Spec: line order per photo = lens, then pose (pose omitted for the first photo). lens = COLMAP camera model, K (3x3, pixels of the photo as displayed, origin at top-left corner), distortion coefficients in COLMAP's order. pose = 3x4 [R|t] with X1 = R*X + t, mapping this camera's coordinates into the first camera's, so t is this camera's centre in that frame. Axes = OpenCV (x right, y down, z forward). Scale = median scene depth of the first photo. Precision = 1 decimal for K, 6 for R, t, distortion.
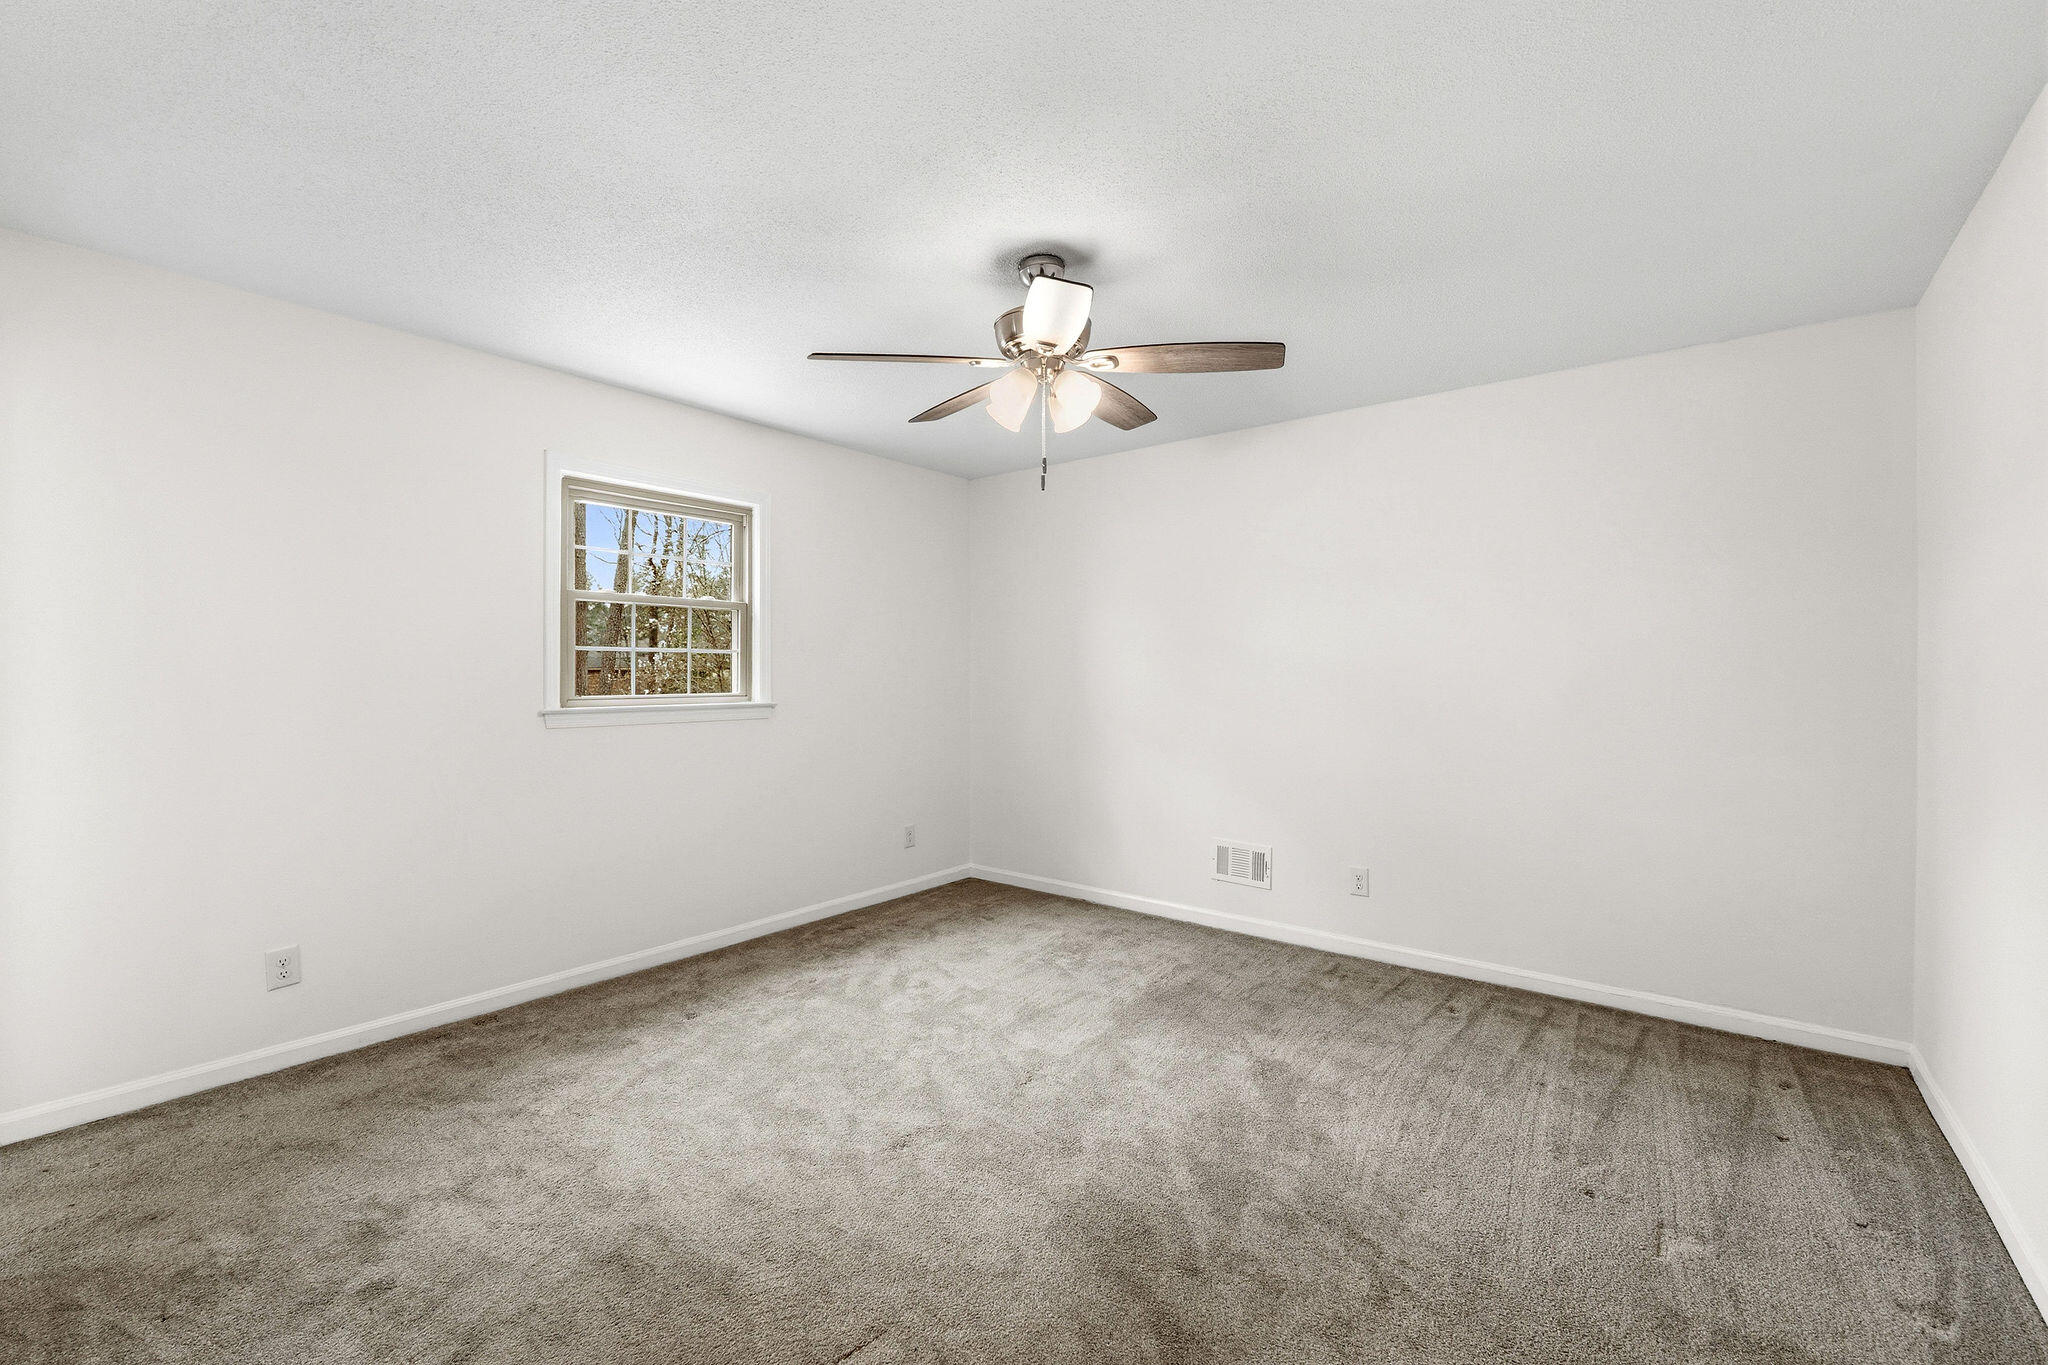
lens RADIAL K [[867.7, 0, 1022.0], [0, 867.7, 678.0], [0, 0, 1]] dist [-0.007148, 0.000389]
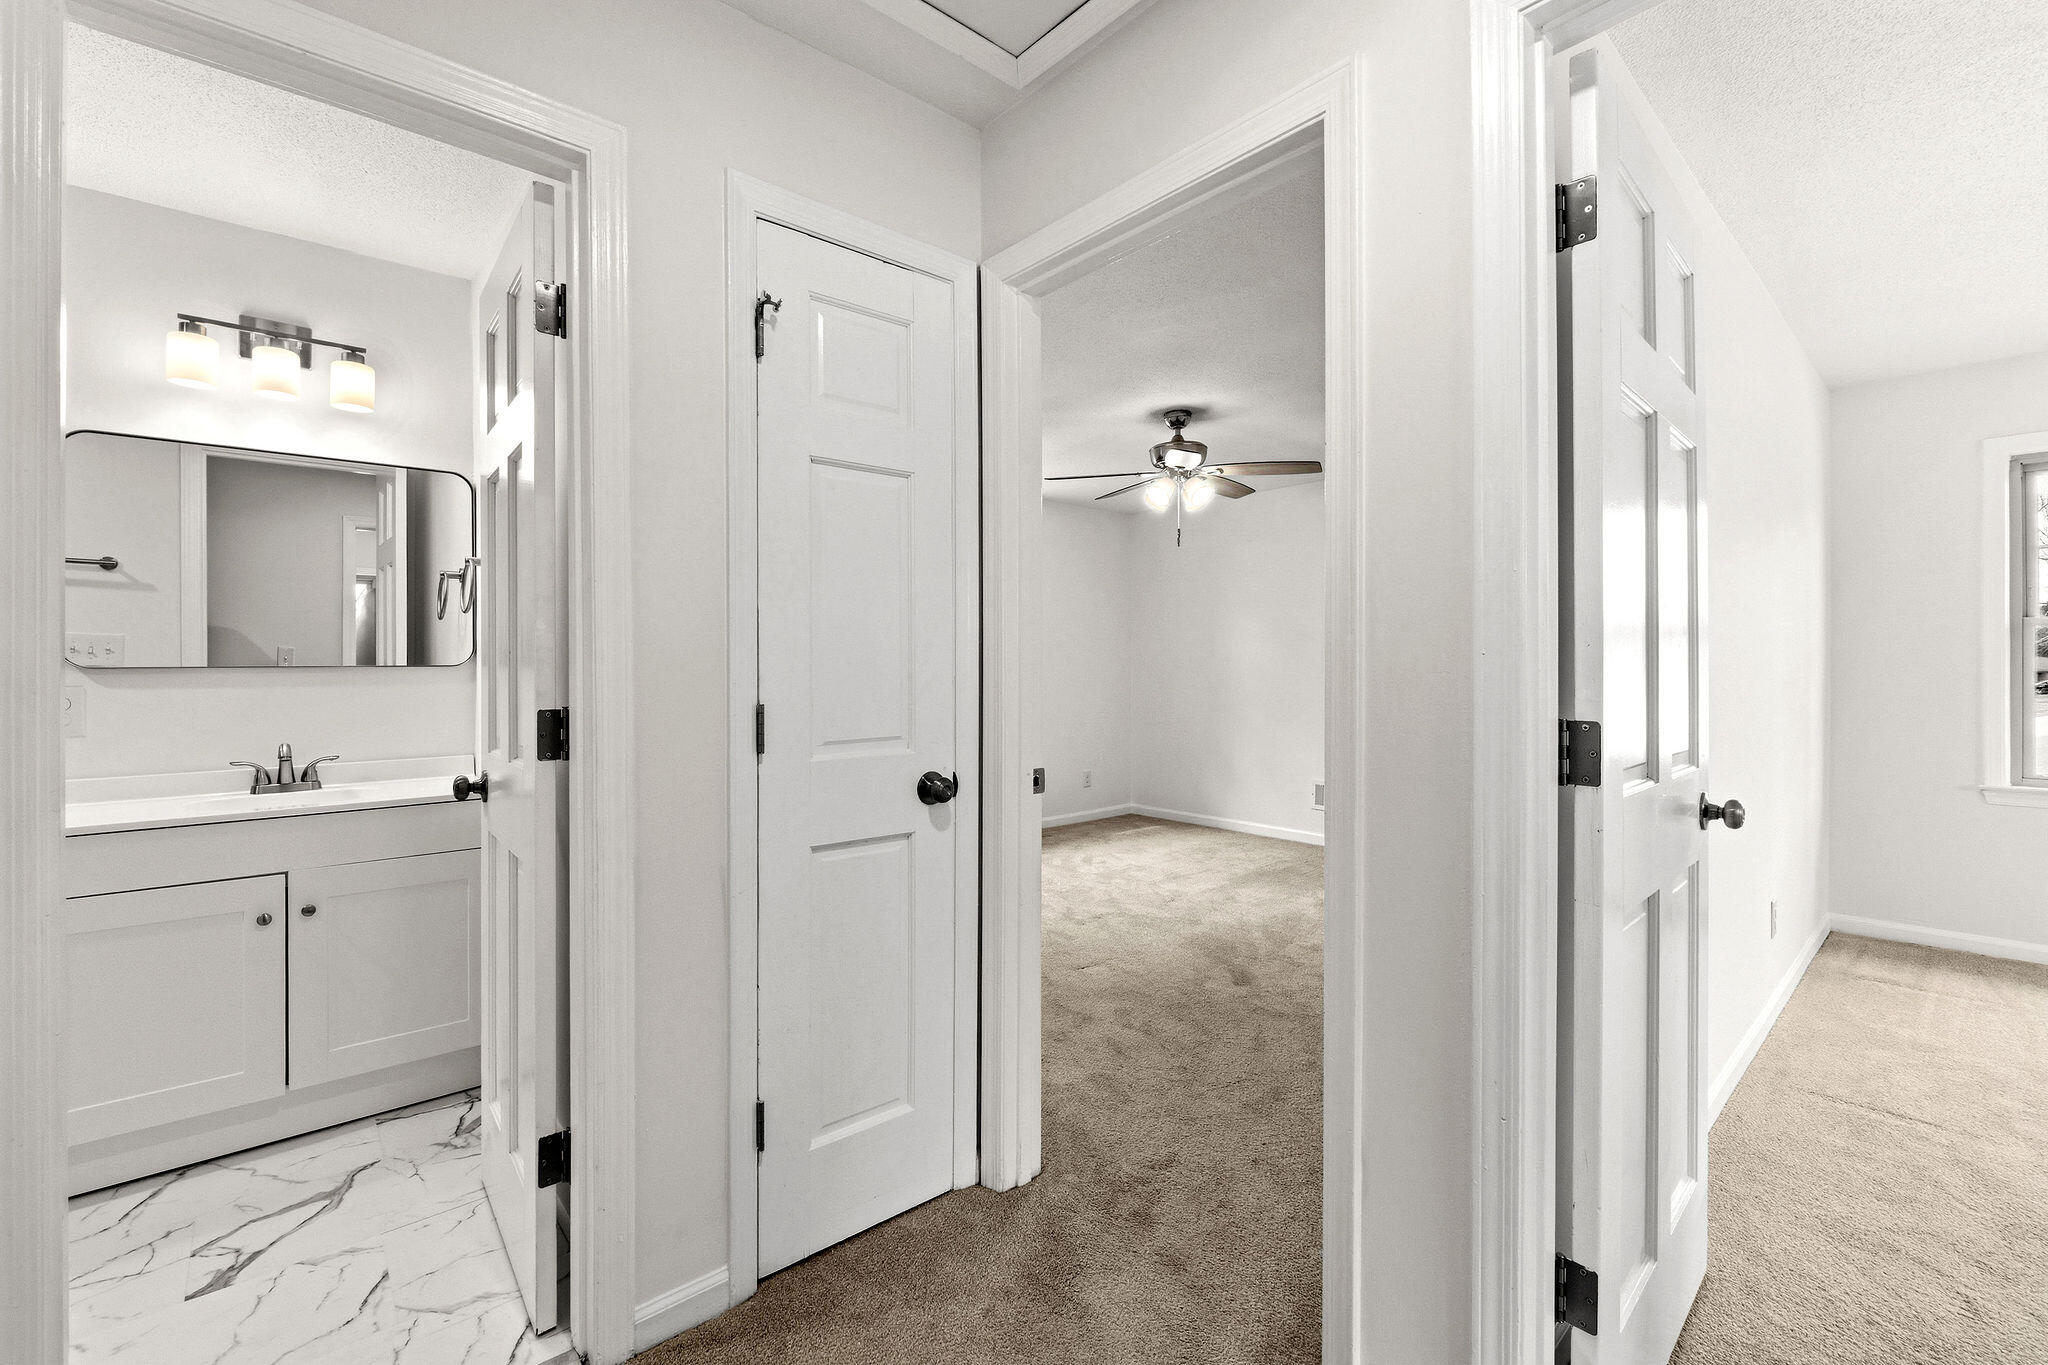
lens RADIAL K [[867.7, 0, 1012.0], [0, 867.7, 666.0], [0, 0, 1]] dist [-0.007148, 0.000389]
pose [[0.982512, -0.002643, -0.186183, 0.017874], [0.001379, 0.999975, -0.006919, 0.028280], [0.186196, 0.006542, 0.982491, -0.707571]]
